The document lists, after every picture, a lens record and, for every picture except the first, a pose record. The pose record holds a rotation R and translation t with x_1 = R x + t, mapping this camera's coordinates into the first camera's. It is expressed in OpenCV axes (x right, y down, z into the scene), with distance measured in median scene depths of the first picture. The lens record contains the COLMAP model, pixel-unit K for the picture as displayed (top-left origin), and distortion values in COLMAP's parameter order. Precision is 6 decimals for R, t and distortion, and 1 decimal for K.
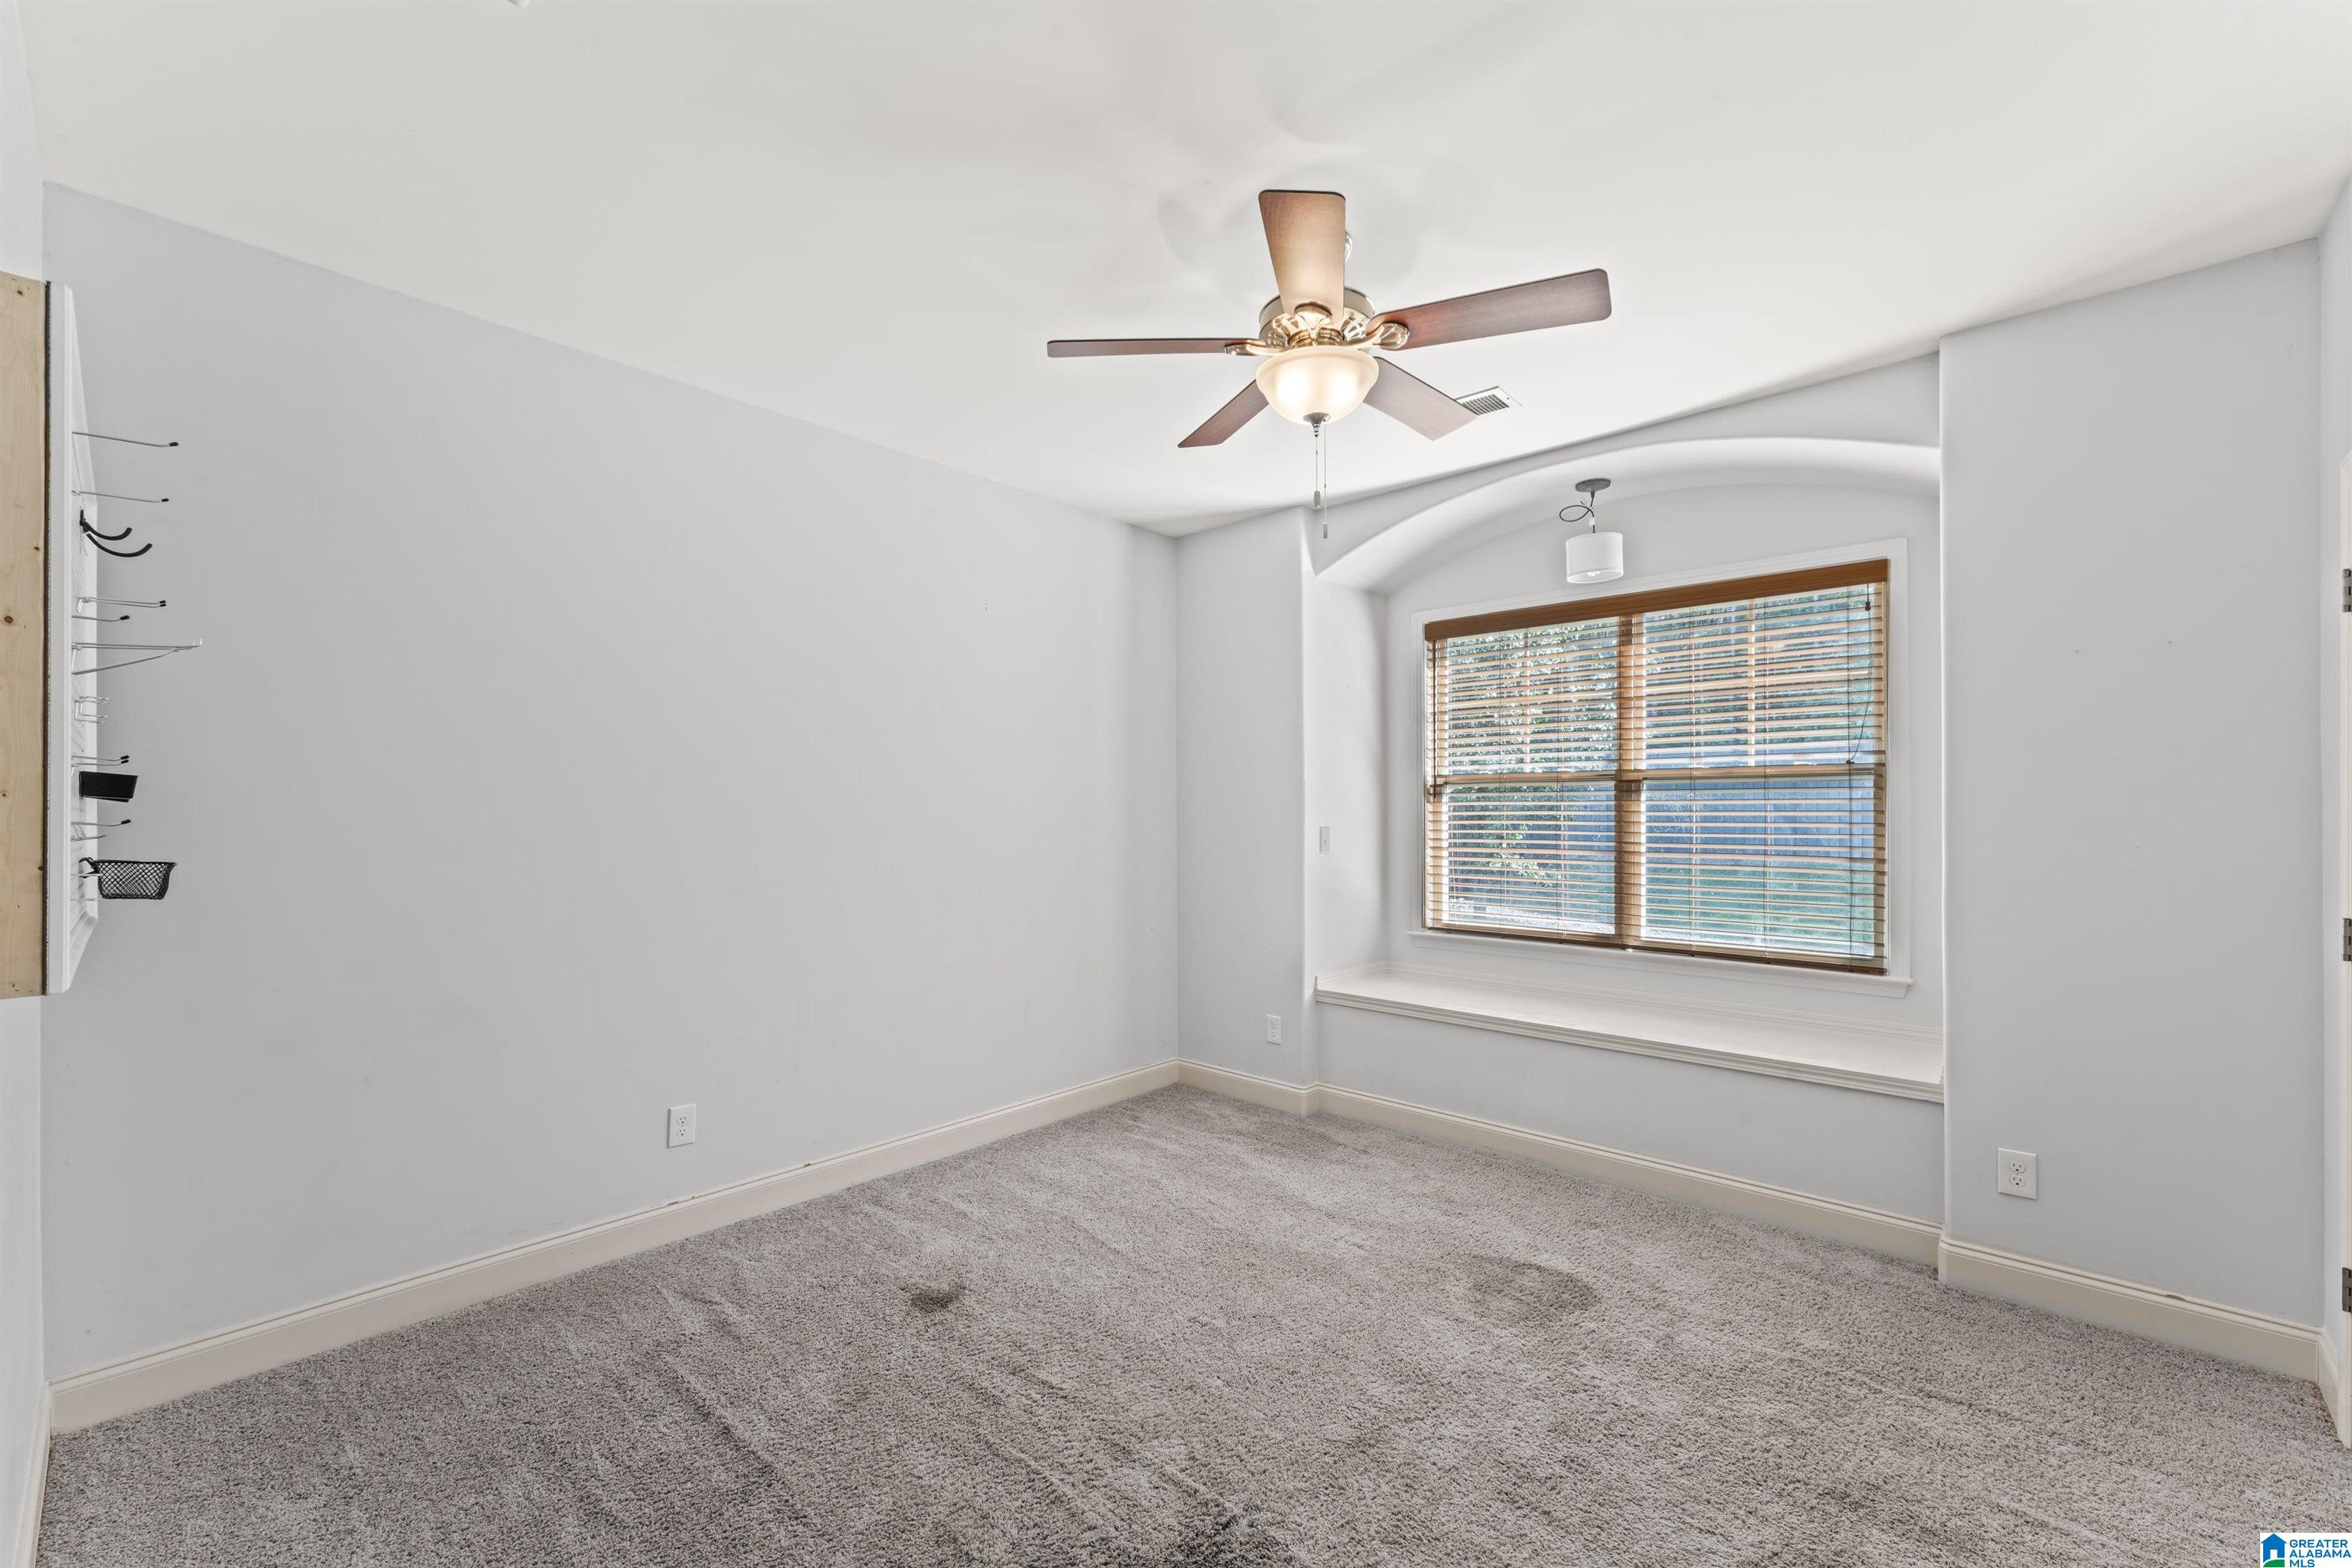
lens RADIAL K [[937.3, 0, 1170.3], [0, 937.3, 797.0], [0, 0, 1]] dist [0.000908, 0.000044]
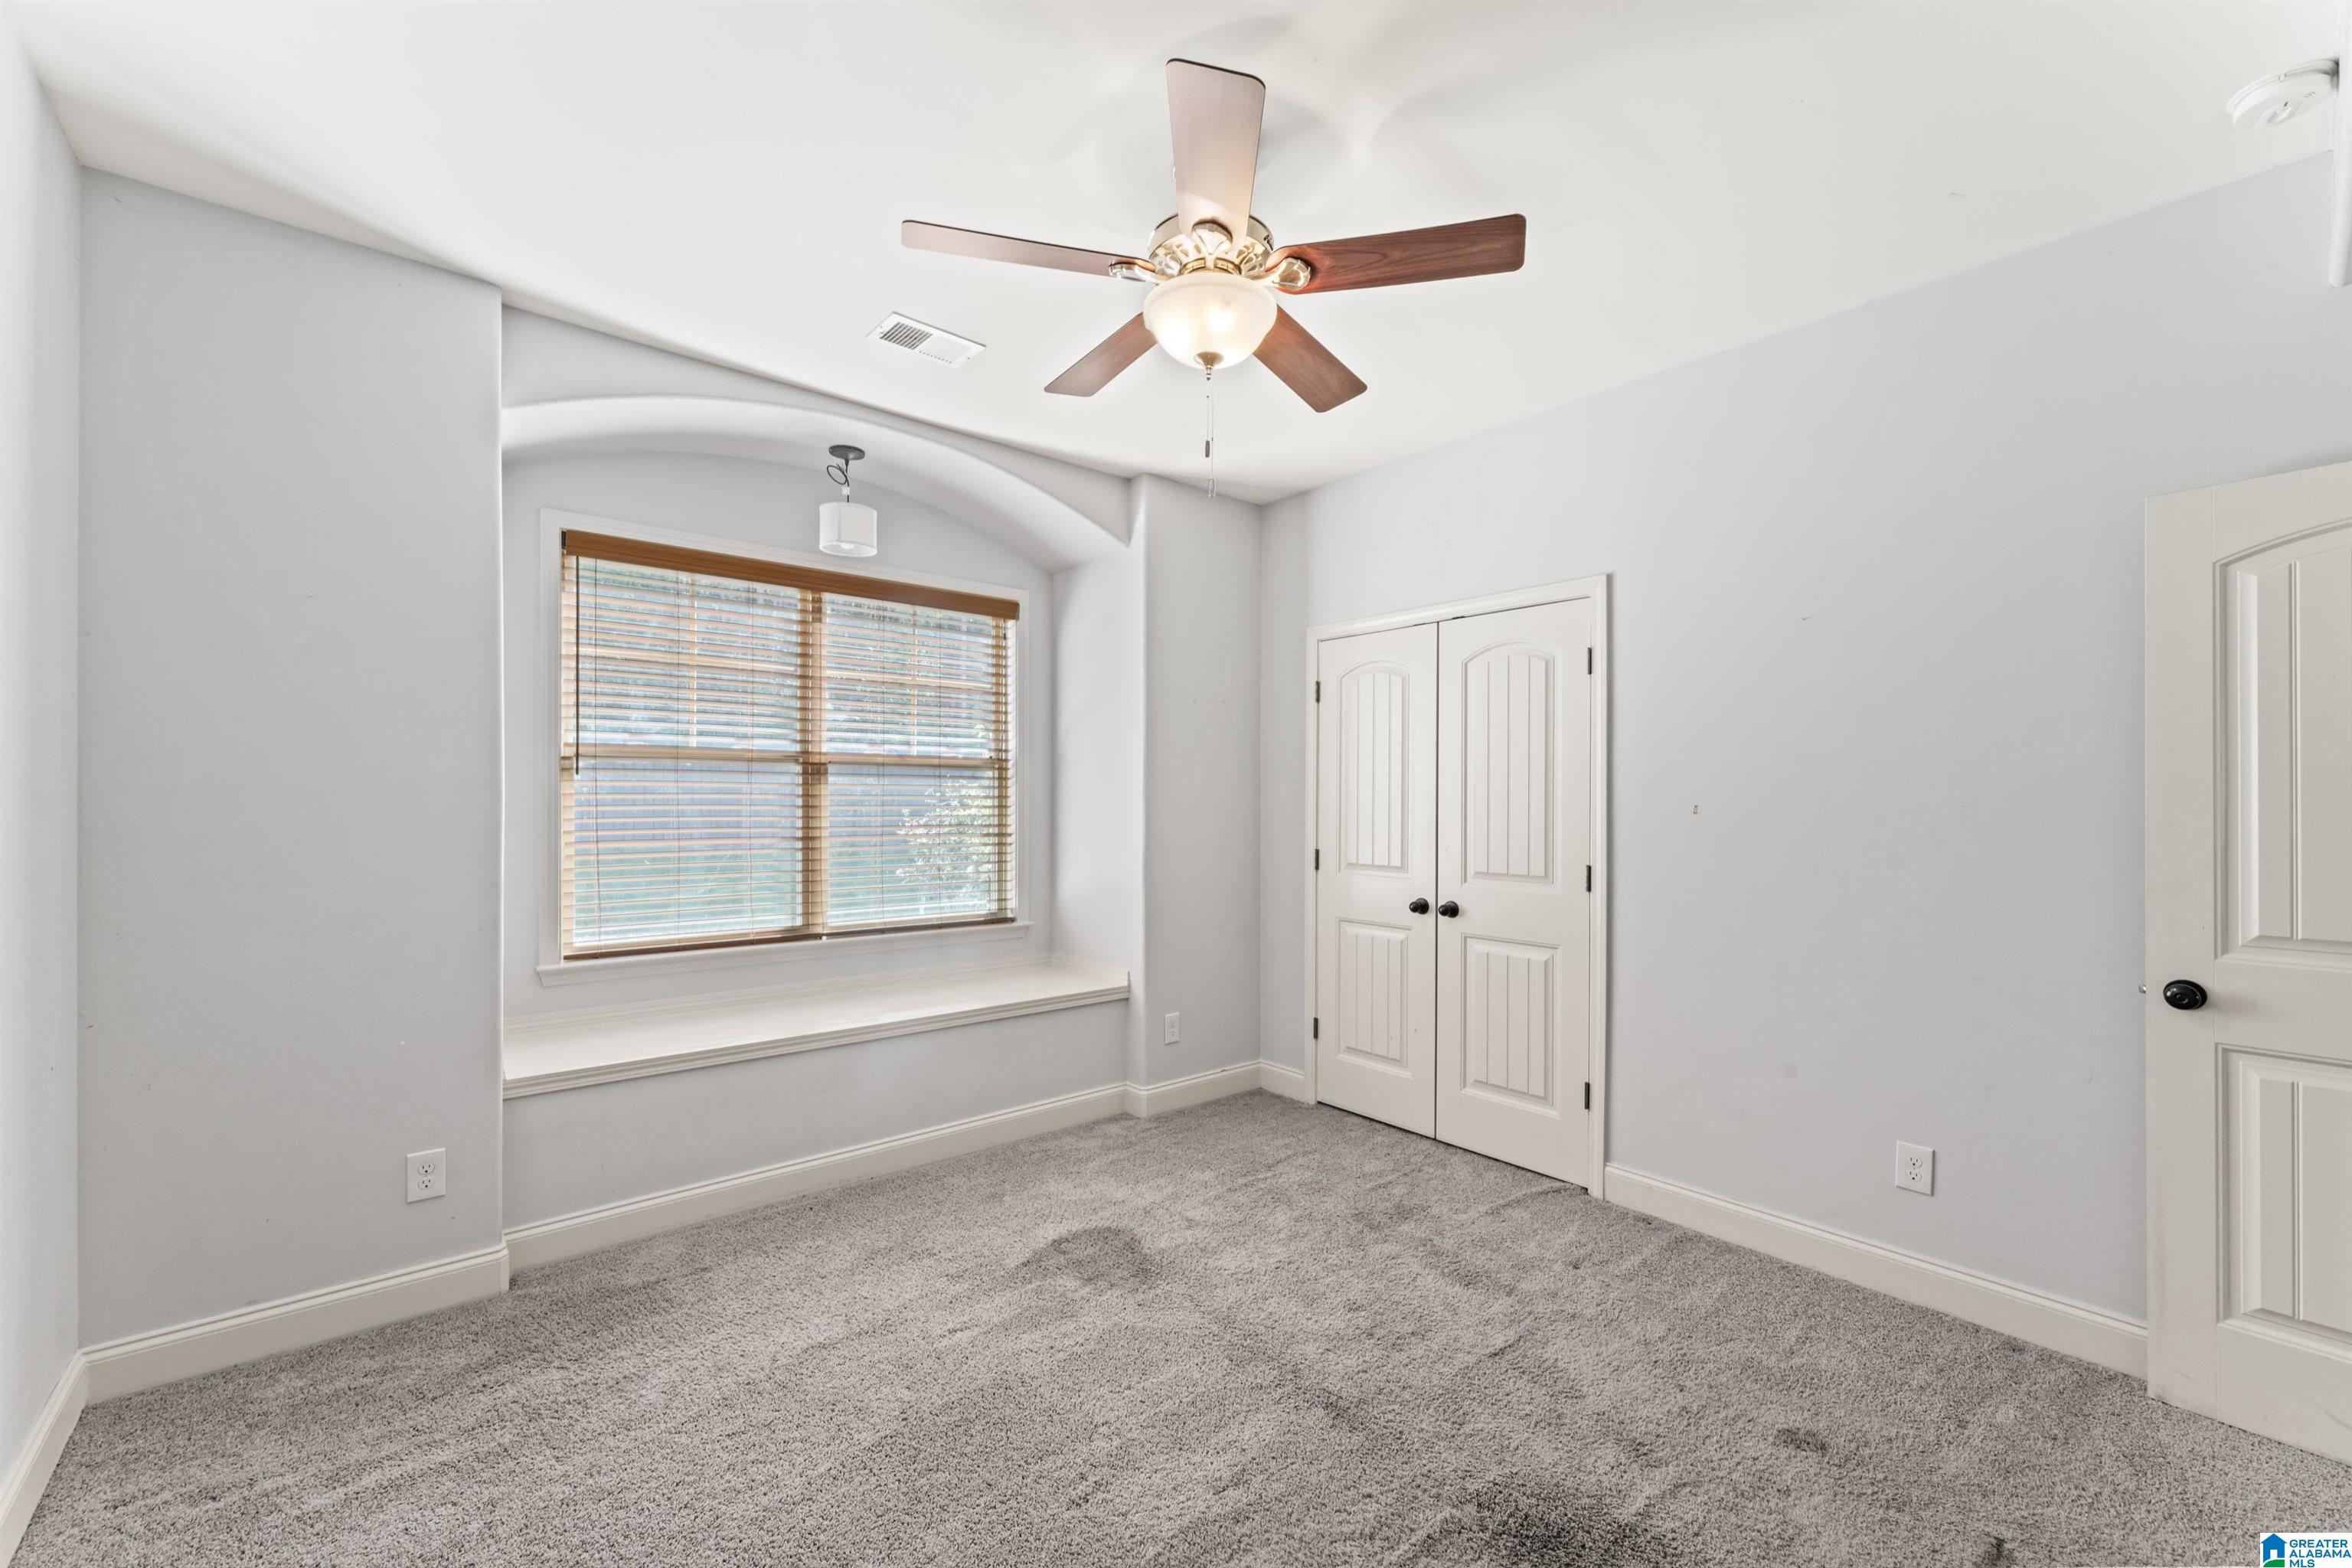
lens RADIAL K [[937.3, 0, 1170.6], [0, 937.3, 794.1], [0, 0, 1]] dist [0.000908, 0.000044]
pose [[0.141685, -0.000224, 0.989912, -0.420946], [-0.024047, 0.999704, 0.003668, 0.001433], [-0.989620, -0.024324, 0.141637, 0.511364]]
